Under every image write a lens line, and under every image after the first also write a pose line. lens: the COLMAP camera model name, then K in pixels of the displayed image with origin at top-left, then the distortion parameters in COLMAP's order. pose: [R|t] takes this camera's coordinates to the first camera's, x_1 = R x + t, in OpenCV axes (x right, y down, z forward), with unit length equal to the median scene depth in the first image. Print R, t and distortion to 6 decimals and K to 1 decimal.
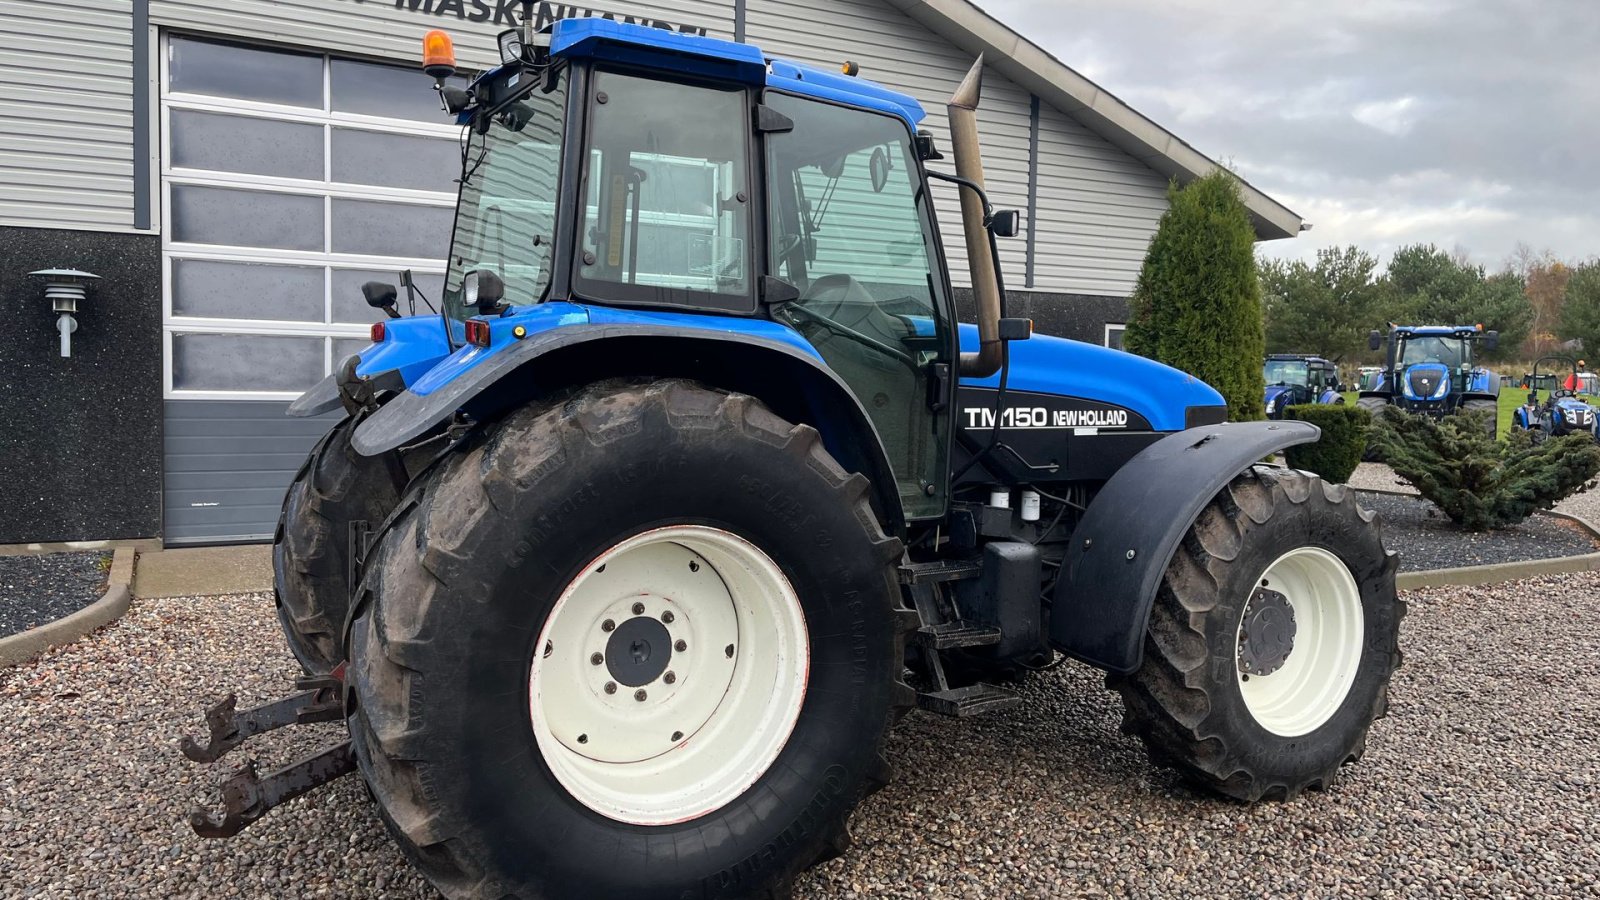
lens RADIAL K [[1205.9, 0, 802.7], [0, 1205.9, 434.0], [0, 0, 1]] dist [0.061085, -0.072594]
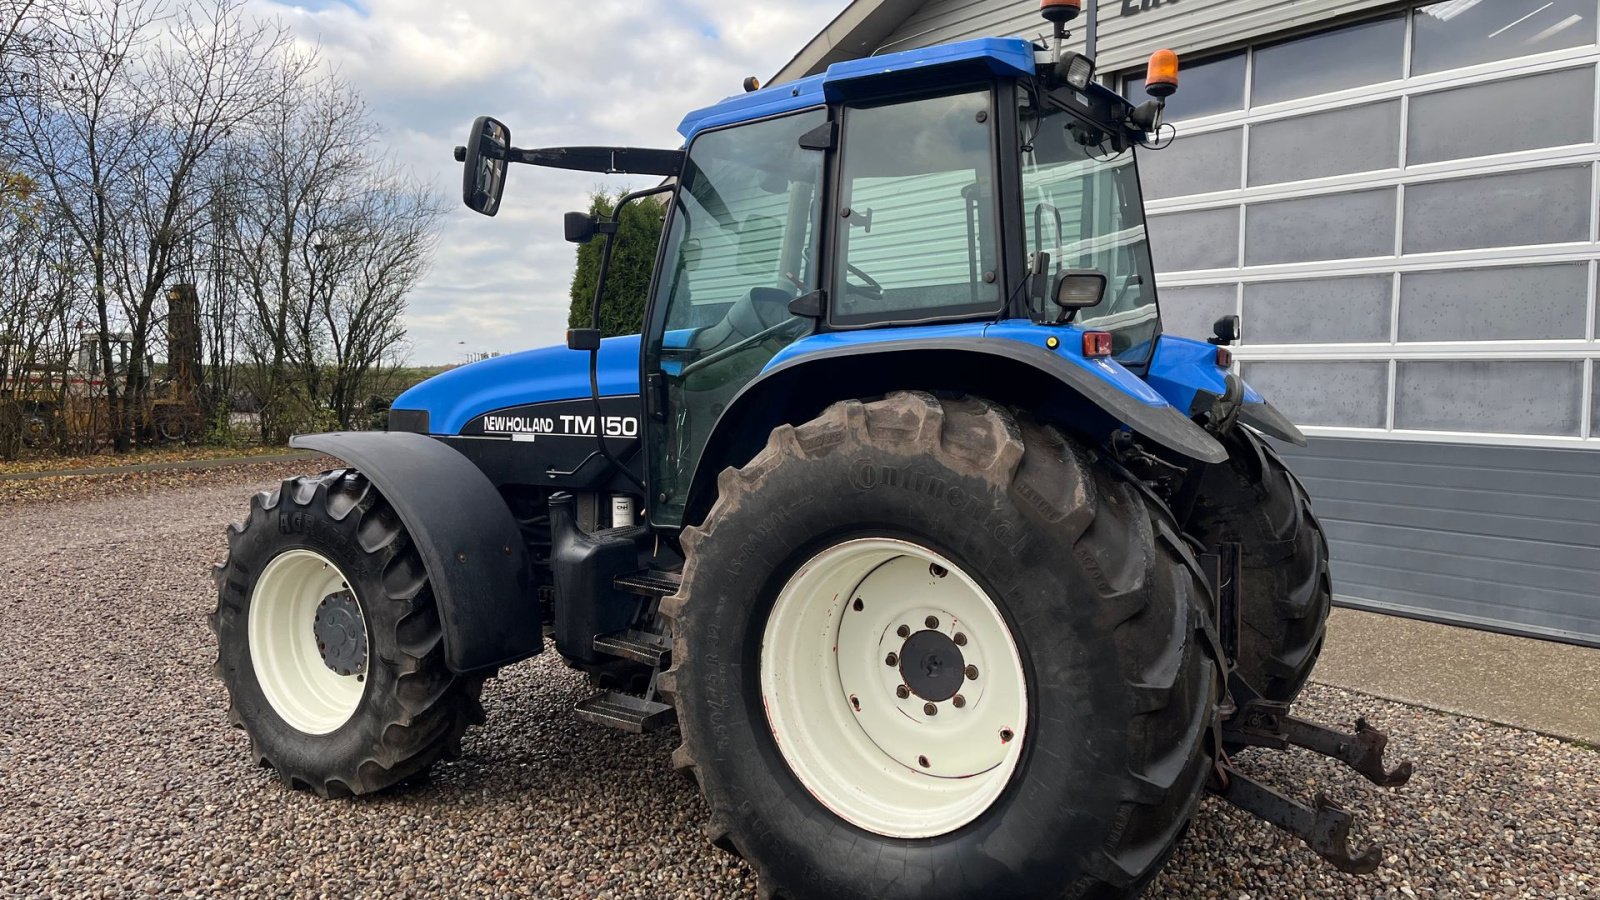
lens RADIAL K [[1205.9, 0, 805.1], [0, 1205.9, 435.7], [0, 0, 1]] dist [0.061085, -0.072594]
pose [[0.166147, 0.025883, -0.985761, 0.501436], [-0.058512, 0.998153, 0.016346, -0.023610], [0.984364, 0.054963, 0.167355, 0.611489]]
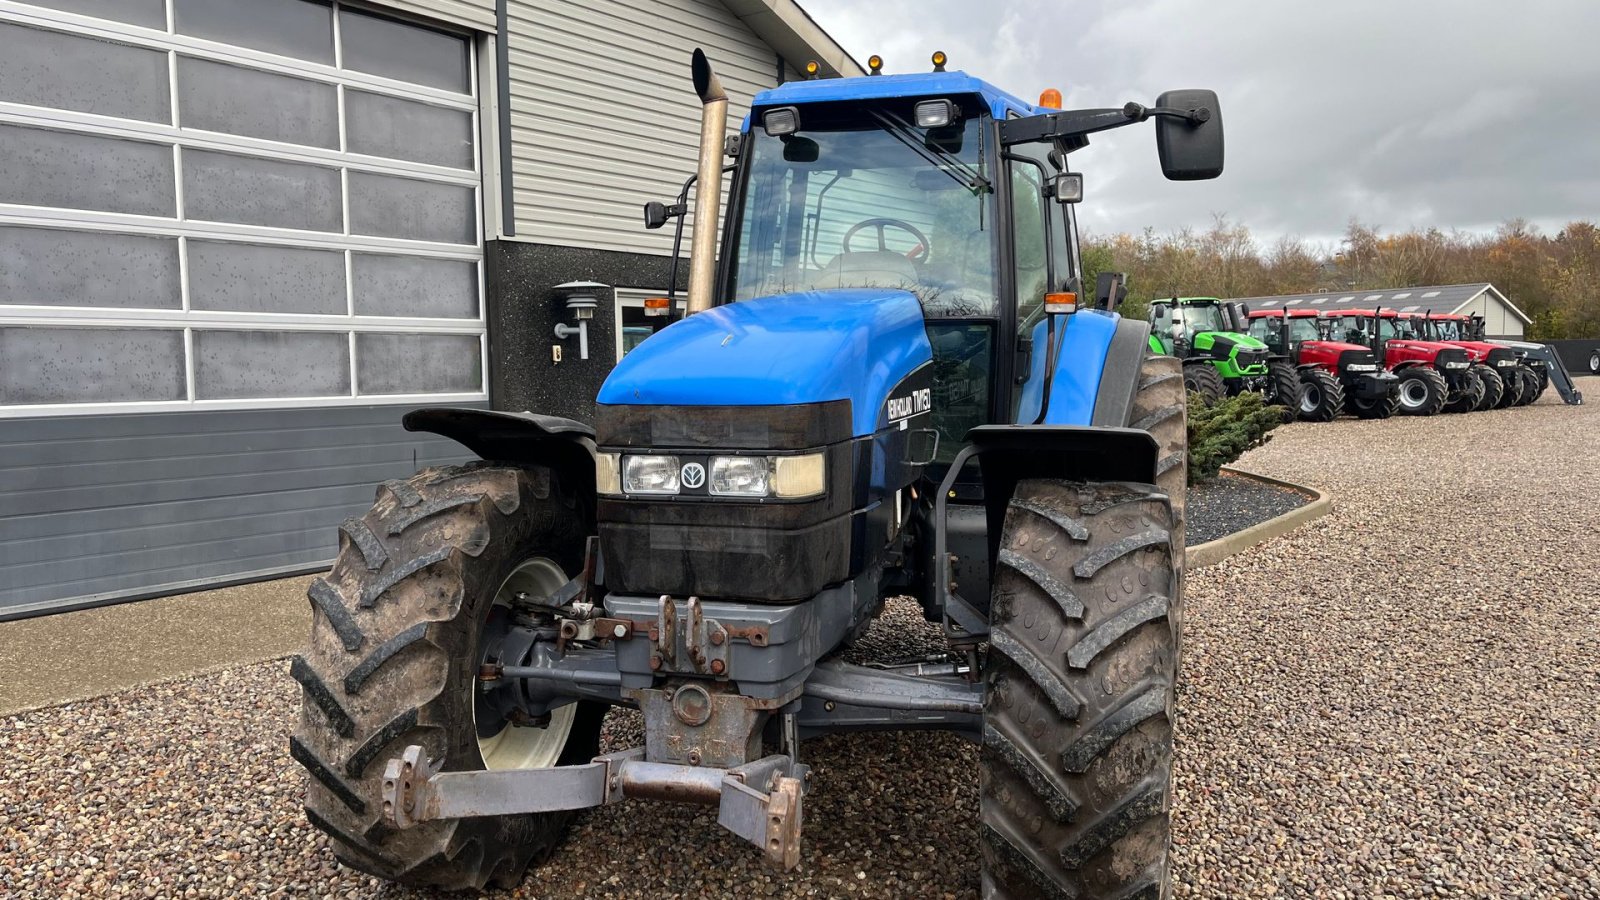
lens RADIAL K [[1205.9, 0, 806.0], [0, 1205.9, 453.8], [0, 0, 1]] dist [0.061085, -0.072594]
pose [[0.906290, -0.061039, 0.418226, -0.296868], [0.048991, 0.998018, 0.039496, -0.013705], [-0.419808, -0.015305, 0.907484, 0.206600]]
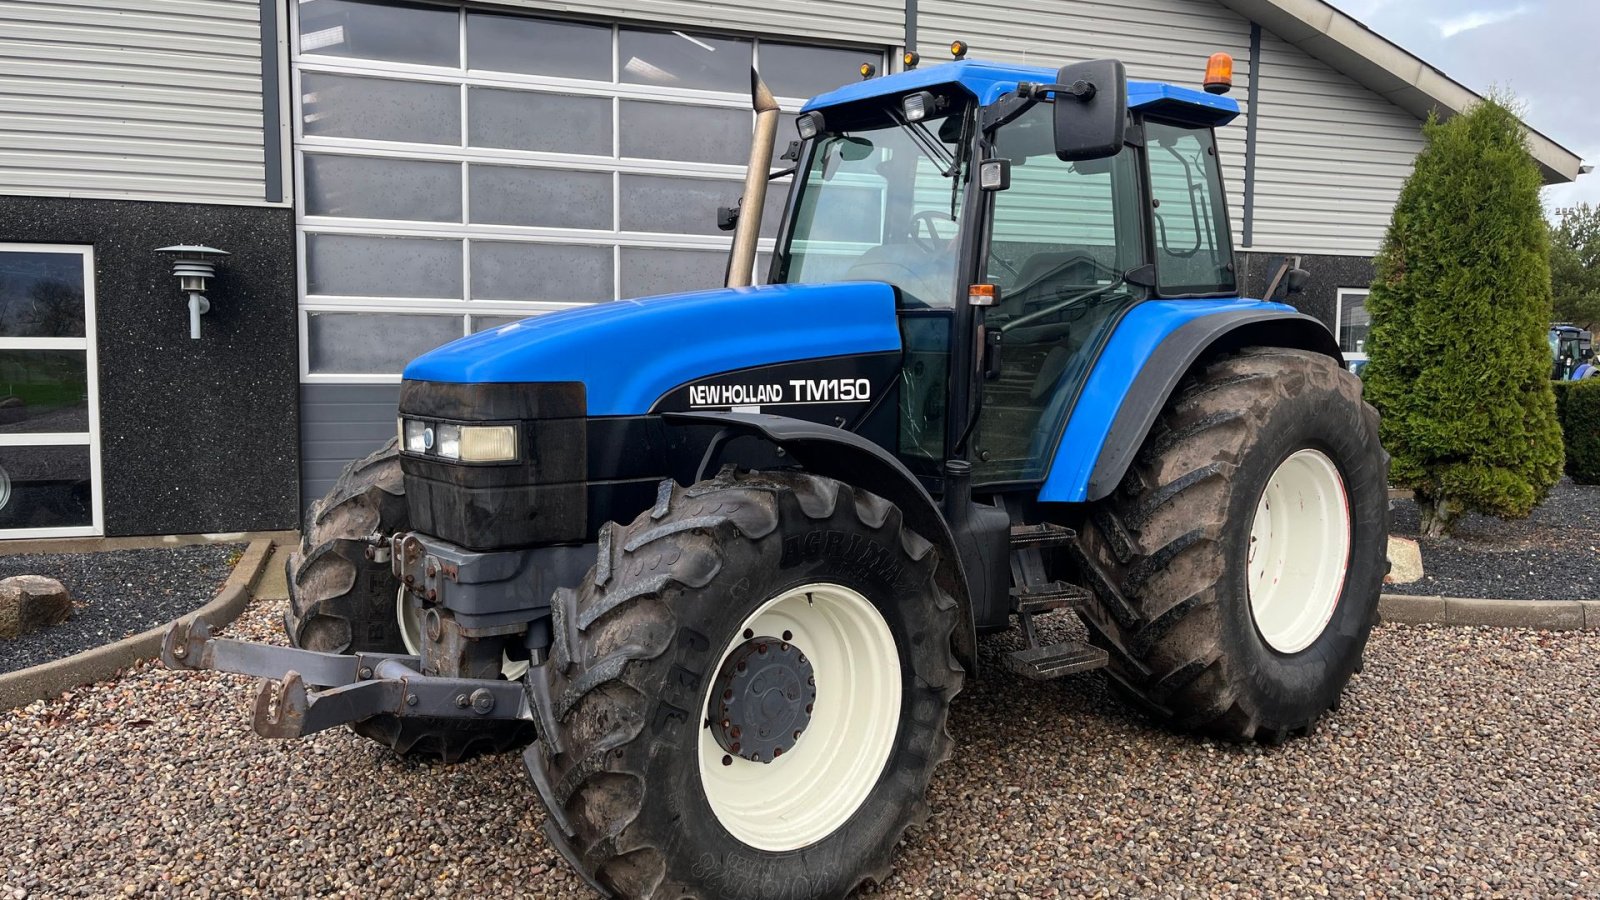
lens RADIAL K [[1205.9, 0, 806.5], [0, 1205.9, 445.3], [0, 0, 1]] dist [0.061085, -0.072594]
pose [[0.989803, 0.000693, -0.142440, -0.001850], [0.003082, 0.999650, 0.026280, -0.004241], [0.142408, -0.026451, 0.989455, 0.132334]]
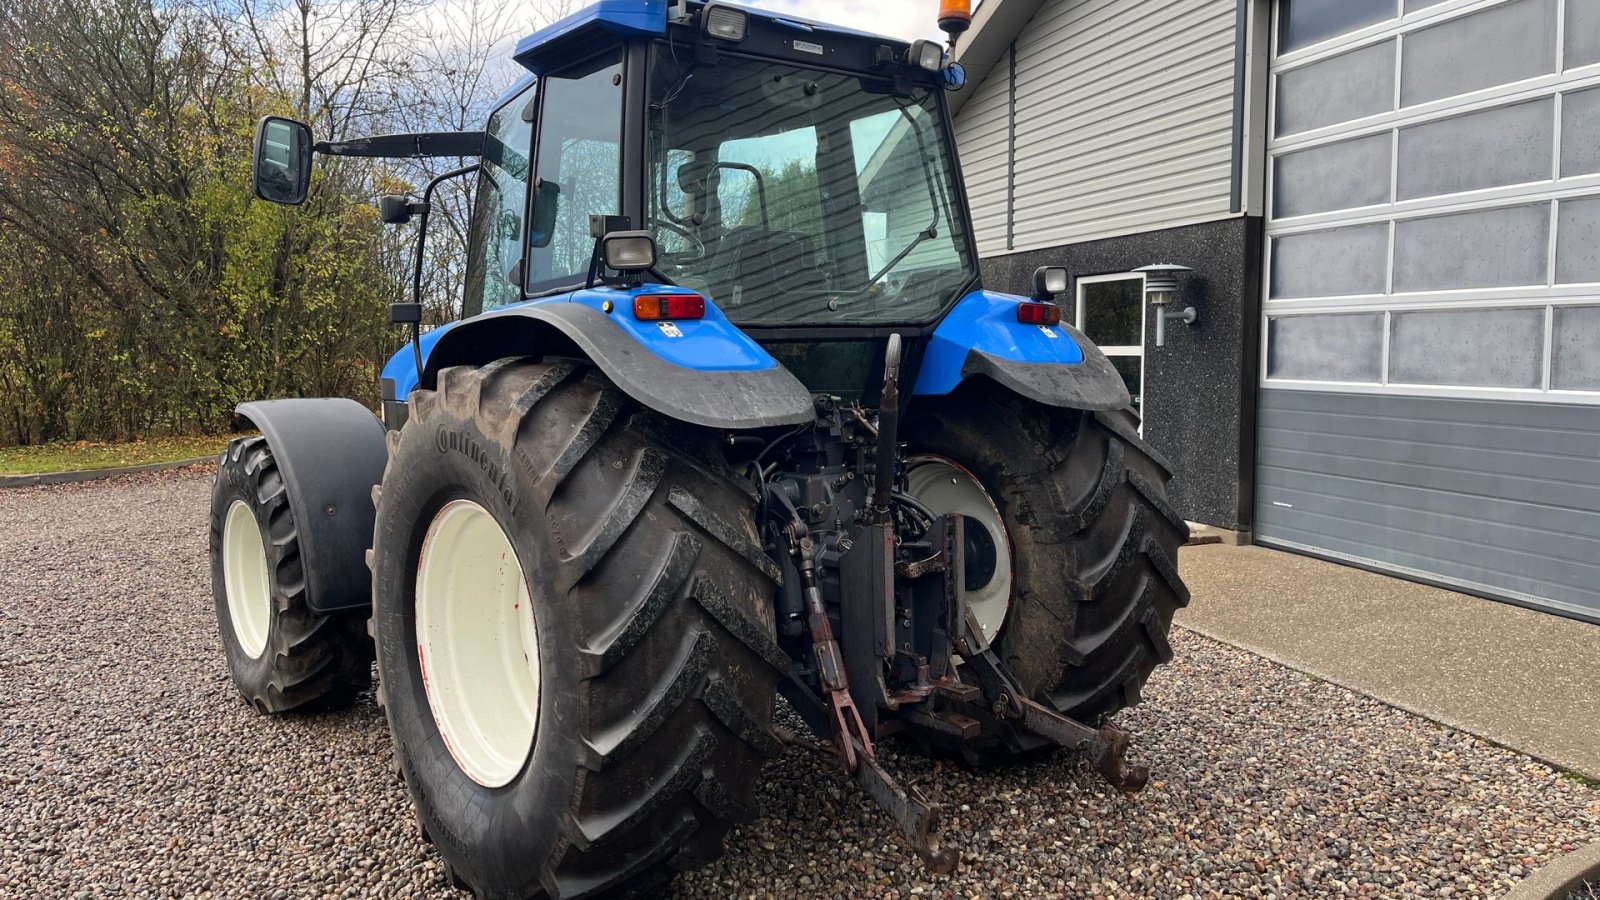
lens RADIAL K [[1205.9, 0, 801.8], [0, 1205.9, 434.6], [0, 0, 1]] dist [0.061085, -0.072594]
pose [[-0.167555, 0.053711, -0.984398, 0.502352], [-0.046024, 0.997000, 0.062232, -0.037223], [0.984788, 0.055733, -0.164581, 0.866741]]
